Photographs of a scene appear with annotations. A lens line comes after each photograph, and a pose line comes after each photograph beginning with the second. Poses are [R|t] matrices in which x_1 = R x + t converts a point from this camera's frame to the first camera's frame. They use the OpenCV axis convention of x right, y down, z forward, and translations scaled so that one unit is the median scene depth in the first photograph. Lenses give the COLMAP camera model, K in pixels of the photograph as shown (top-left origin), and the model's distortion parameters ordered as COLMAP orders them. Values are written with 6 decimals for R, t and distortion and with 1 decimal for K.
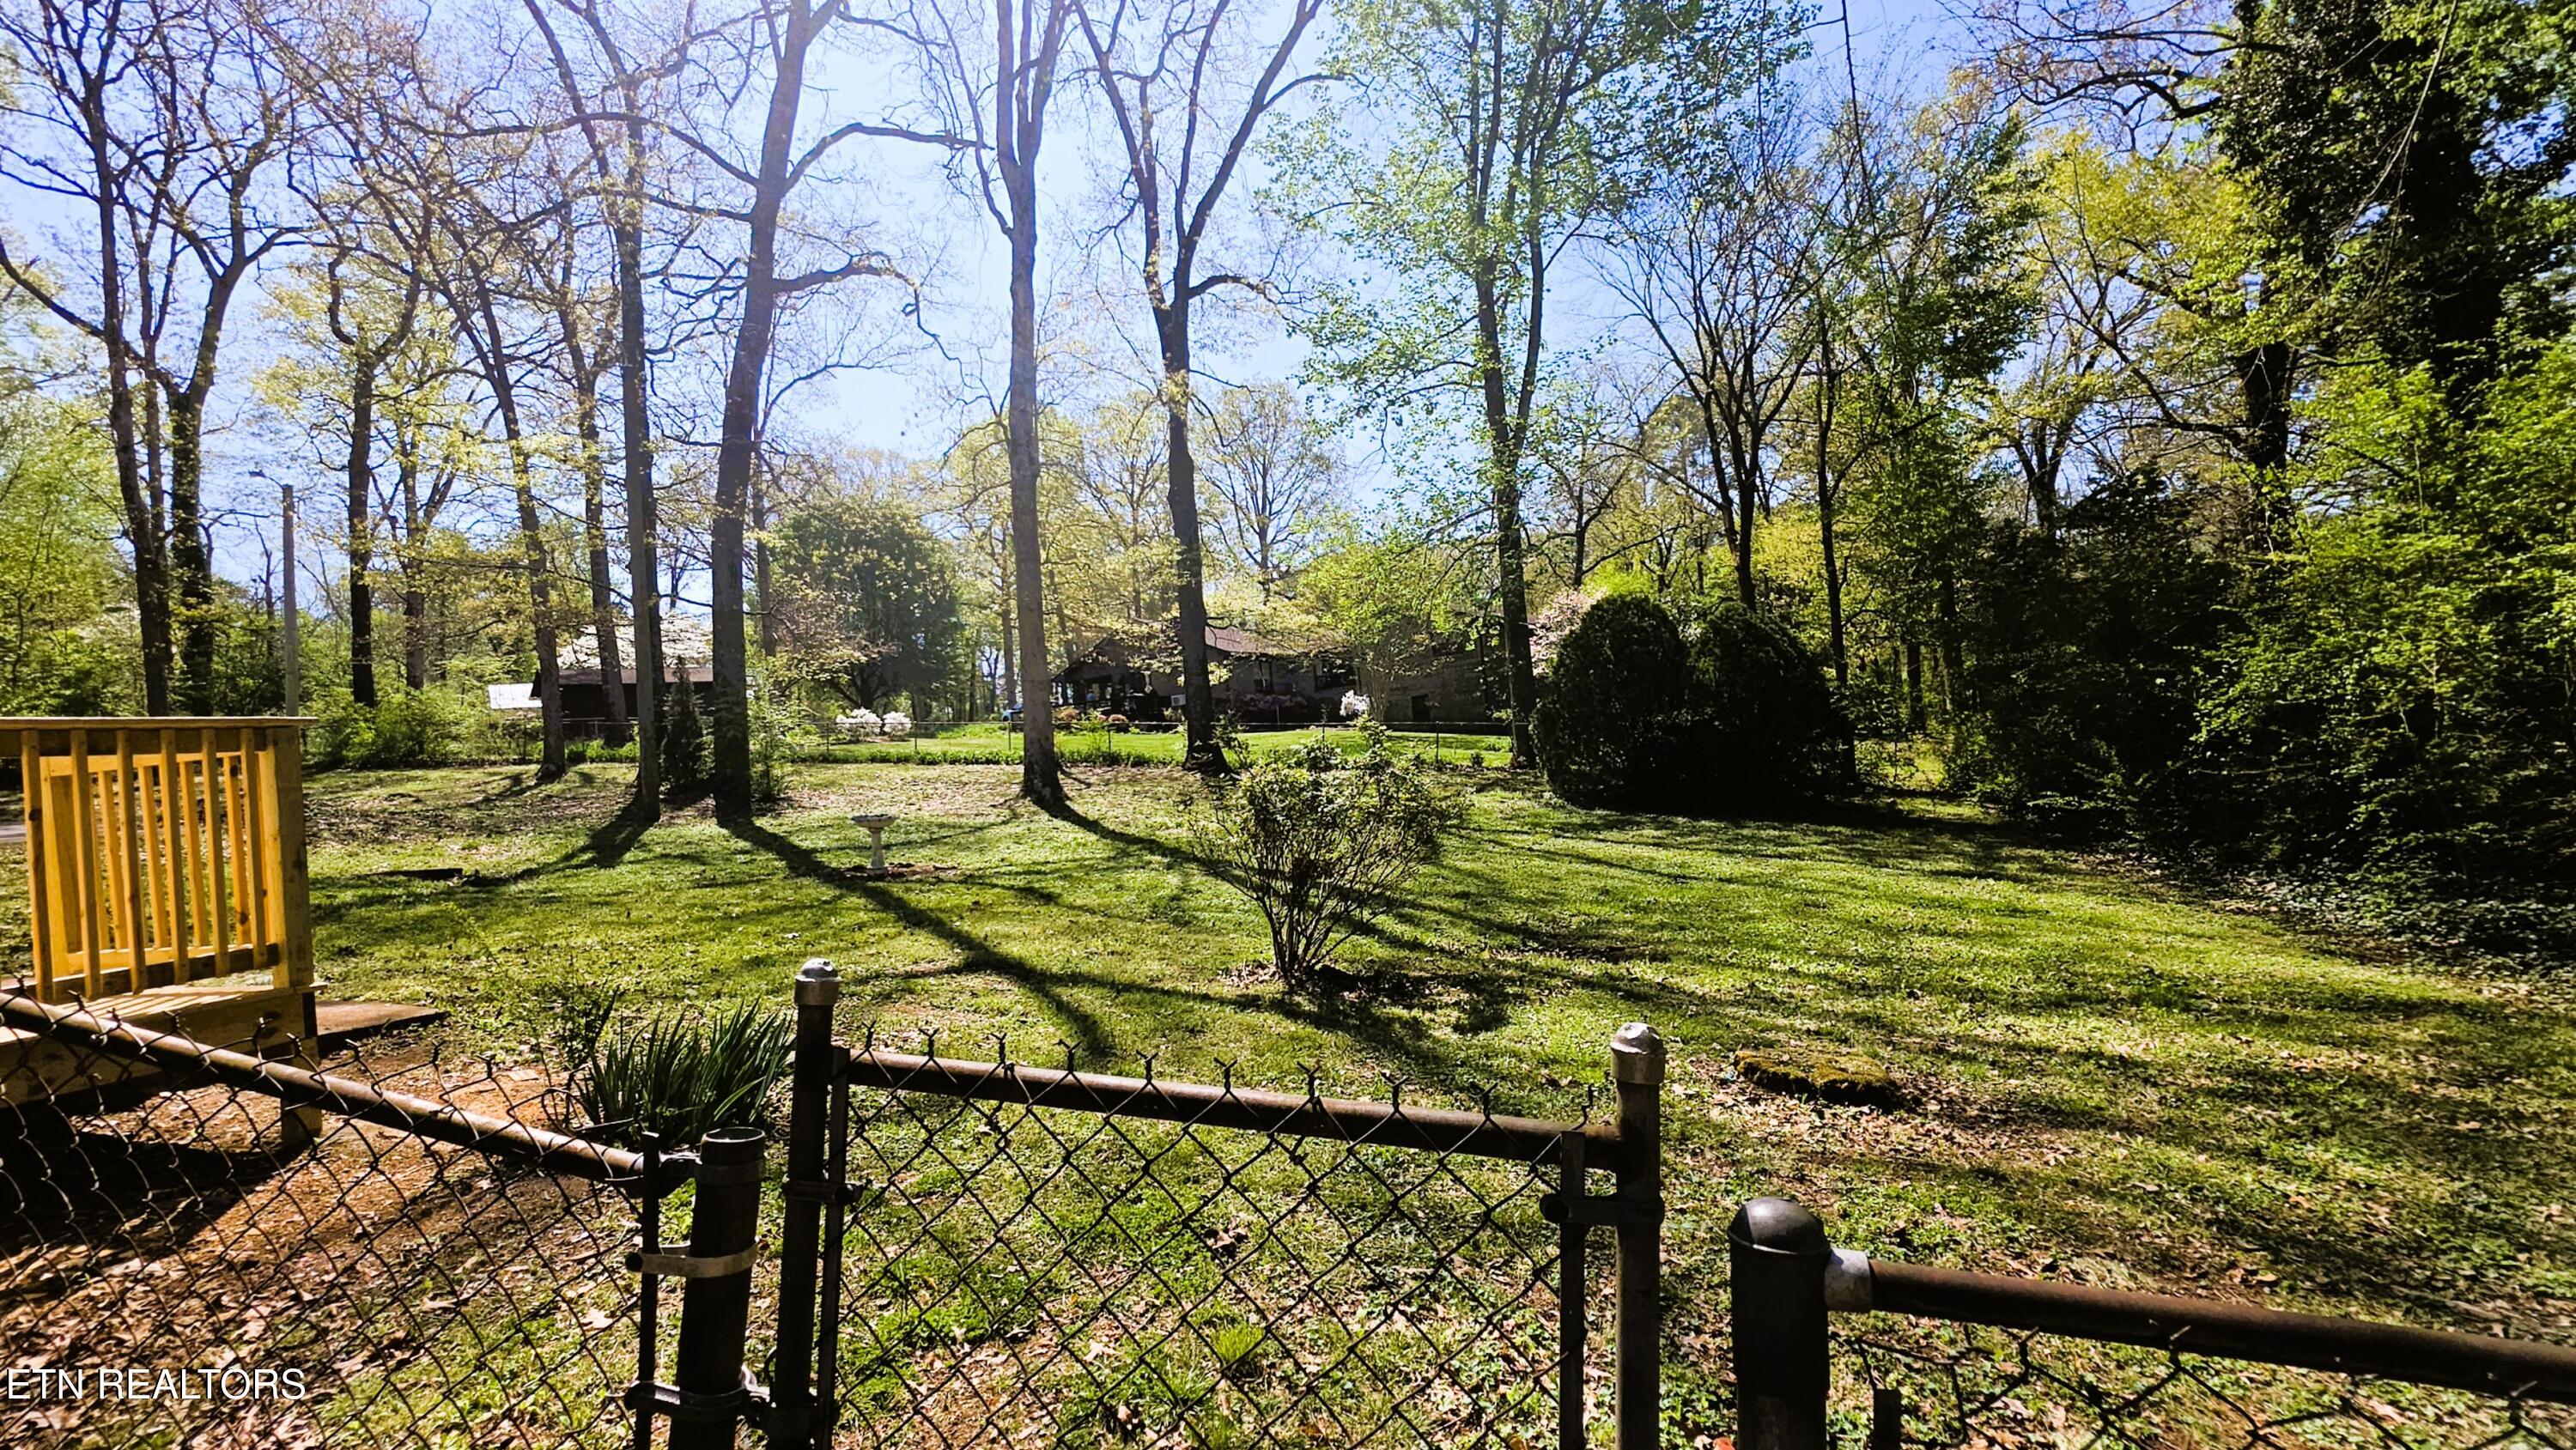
lens RADIAL K [[1133.8, 0, 1279.0], [0, 1133.8, 726.9], [0, 0, 1]] dist [0.001355, 0.000418]
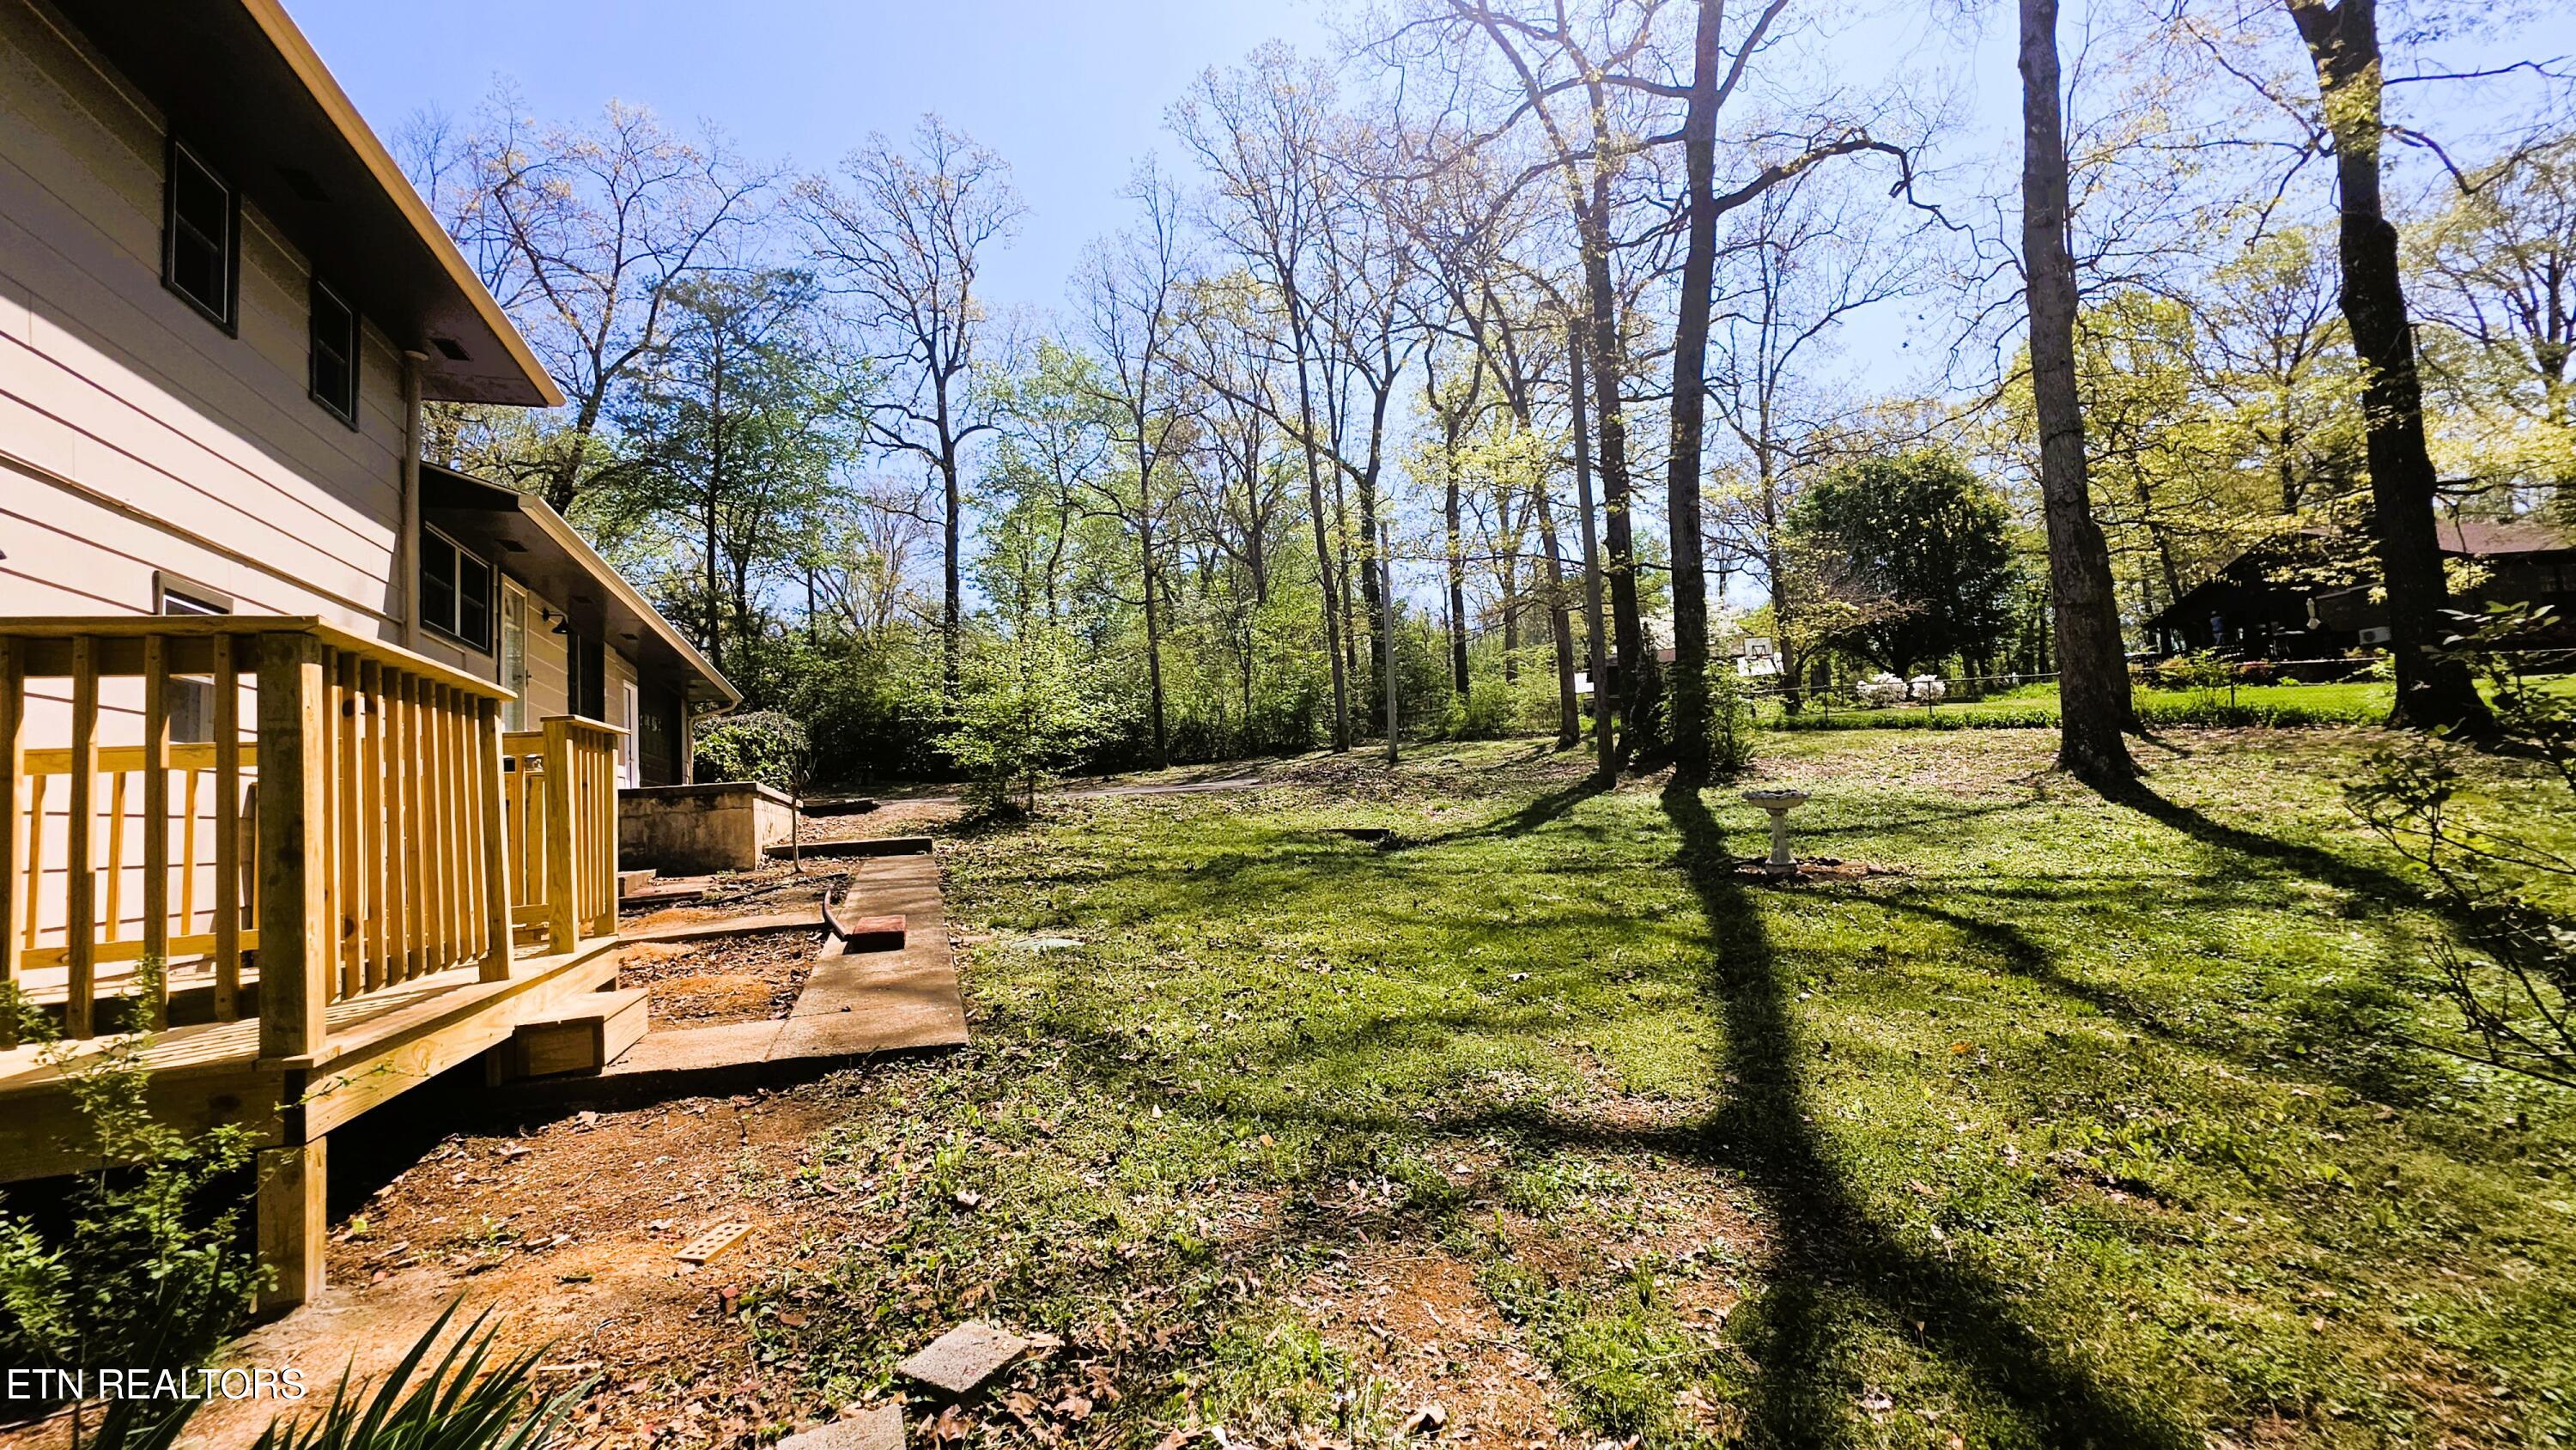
lens RADIAL K [[1026.9, 0, 1296.6], [0, 1026.9, 728.6], [0, 0, 1]] dist [-0.003863, 0.000146]
pose [[0.620249, -0.016182, -0.784238, -0.014063], [0.035420, 0.999345, 0.007392, 0.010537], [0.783605, -0.032363, 0.620416, 0.167741]]
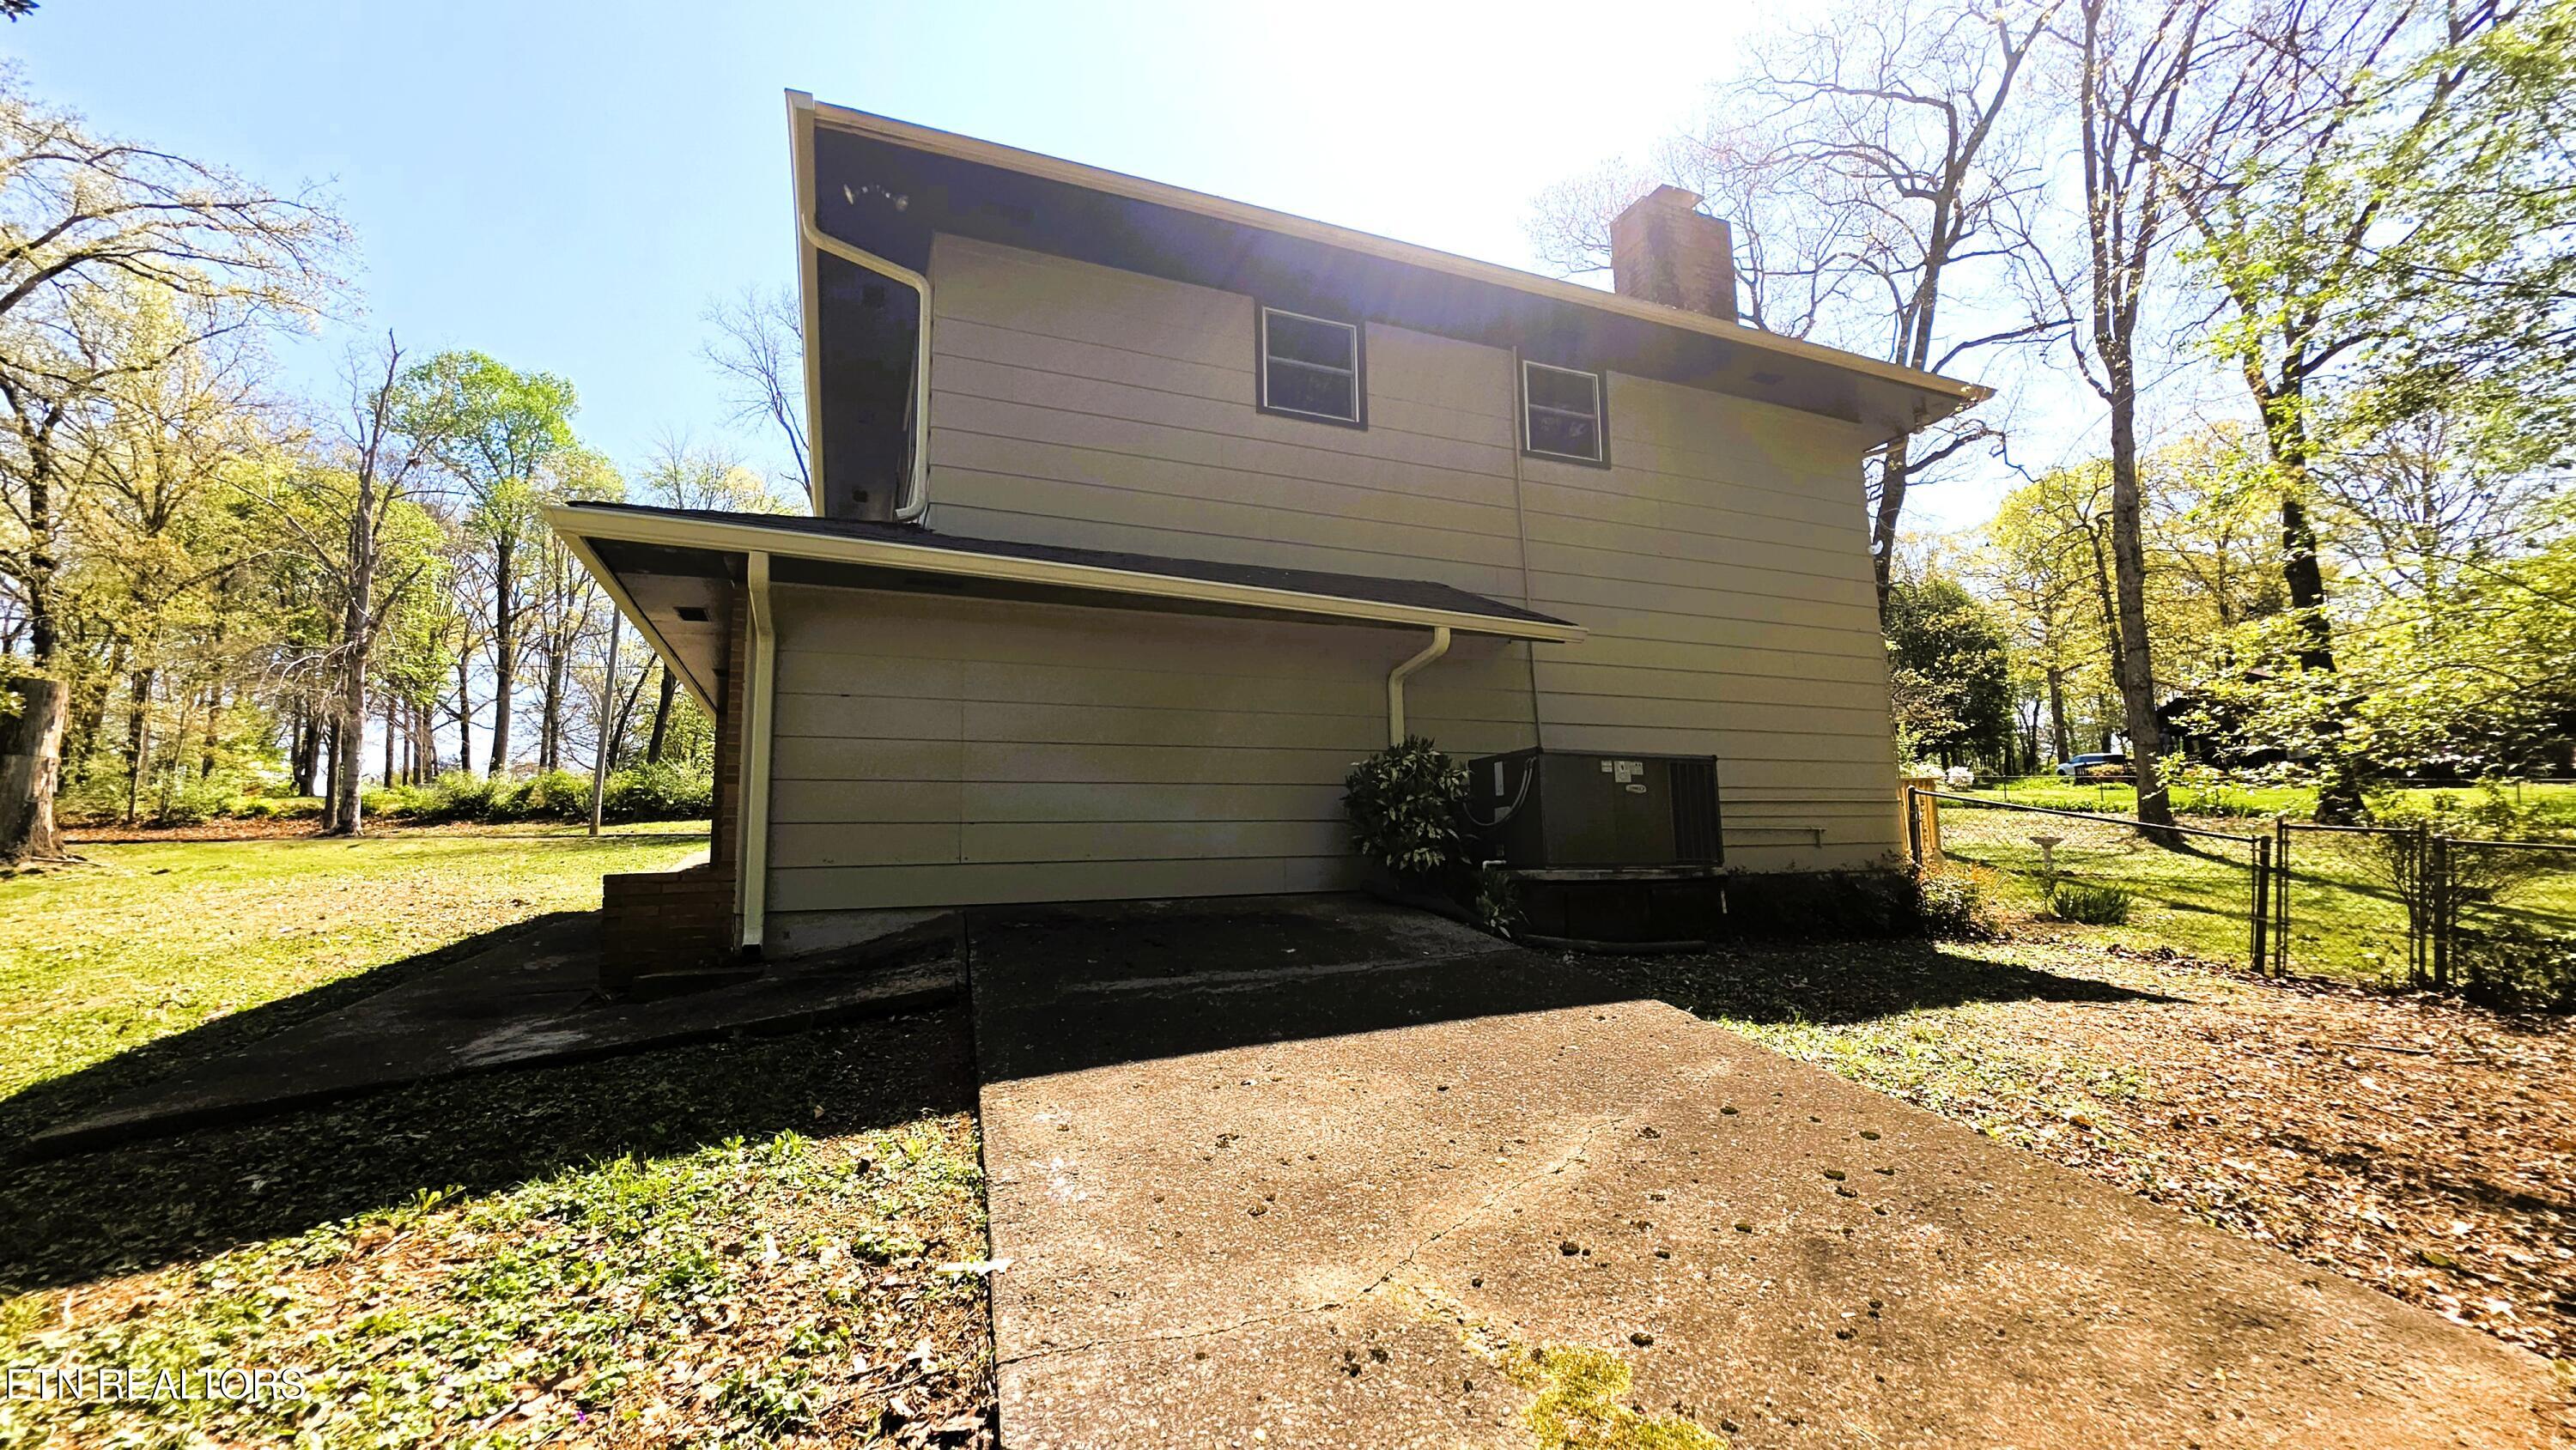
lens RADIAL K [[1026.9, 0, 1288.4], [0, 1026.9, 719.9], [0, 0, 1]] dist [-0.003863, 0.000146]
pose [[0.650961, -0.034081, -0.758346, 0.019533], [-0.008602, 0.998596, -0.052261, 0.000101], [0.759062, 0.040543, 0.649754, -0.337983]]
